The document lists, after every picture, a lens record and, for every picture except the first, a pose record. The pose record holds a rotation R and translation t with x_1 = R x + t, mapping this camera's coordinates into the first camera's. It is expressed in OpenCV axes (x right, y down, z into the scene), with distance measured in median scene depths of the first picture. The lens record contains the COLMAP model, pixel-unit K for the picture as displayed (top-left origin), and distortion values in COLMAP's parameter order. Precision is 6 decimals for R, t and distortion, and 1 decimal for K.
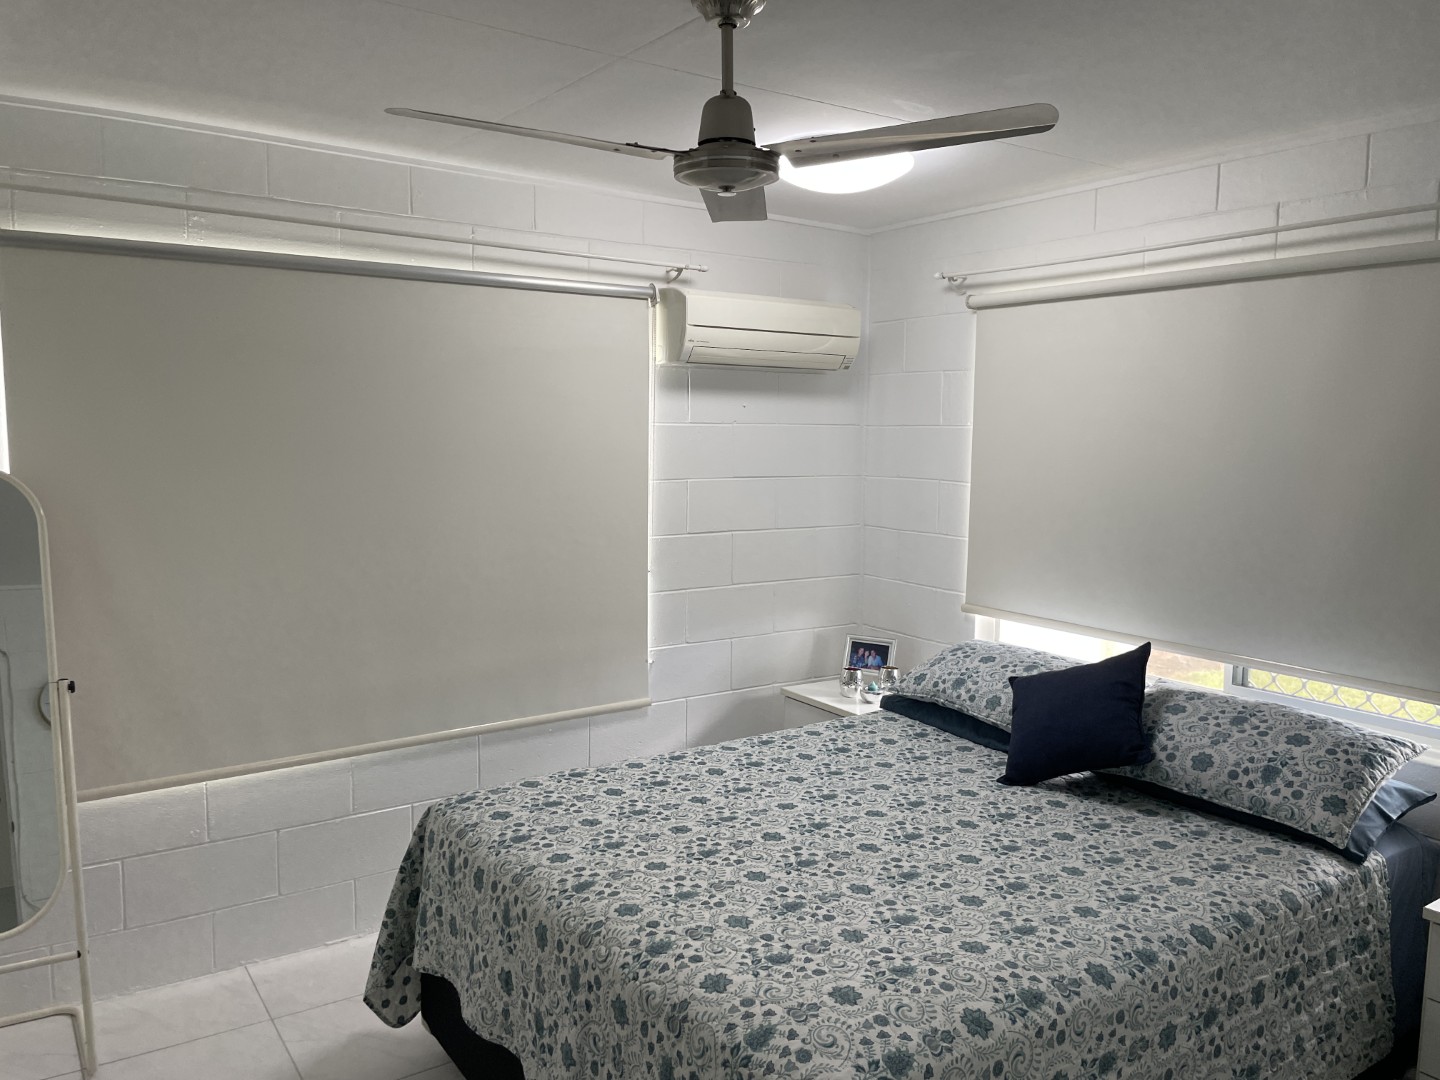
lens RADIAL K [[1100.6, 0, 719.3], [0, 1100.6, 537.7], [0, 0, 1]] dist [0.042169, -0.056592]
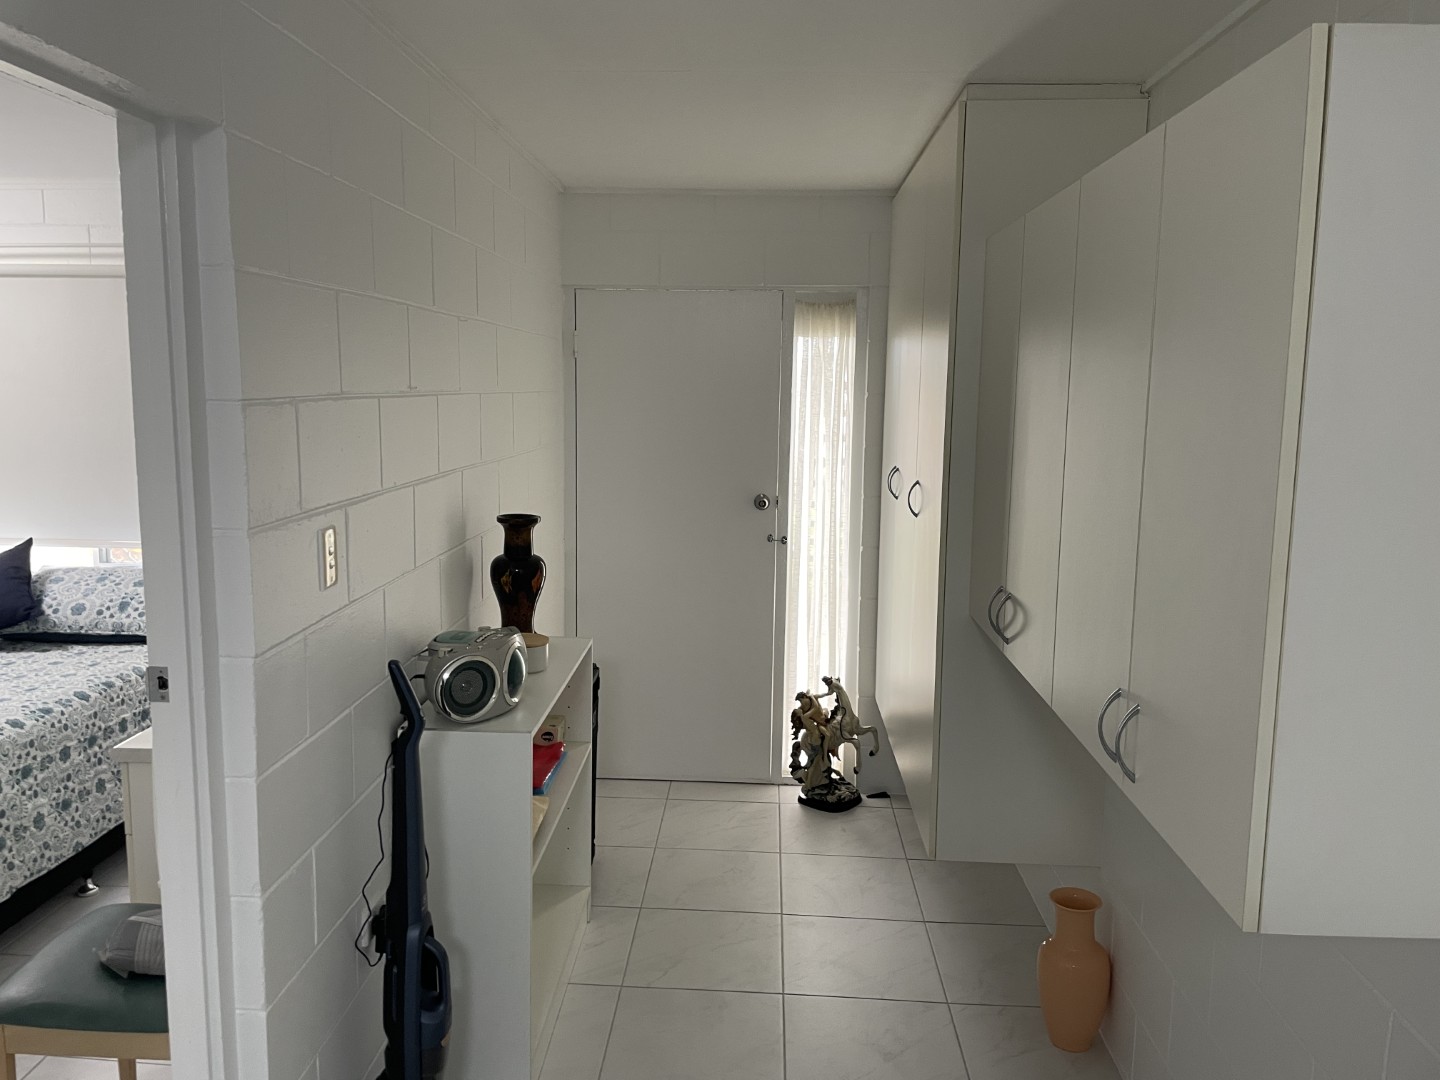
lens RADIAL K [[1100.6, 0, 712.8], [0, 1100.6, 527.7], [0, 0, 1]] dist [0.042169, -0.056592]
pose [[0.607981, -0.112583, 0.785929, -0.211036], [0.075746, 0.993605, 0.083736, 0.035735], [-0.790330, 0.008621, 0.612621, -0.607183]]
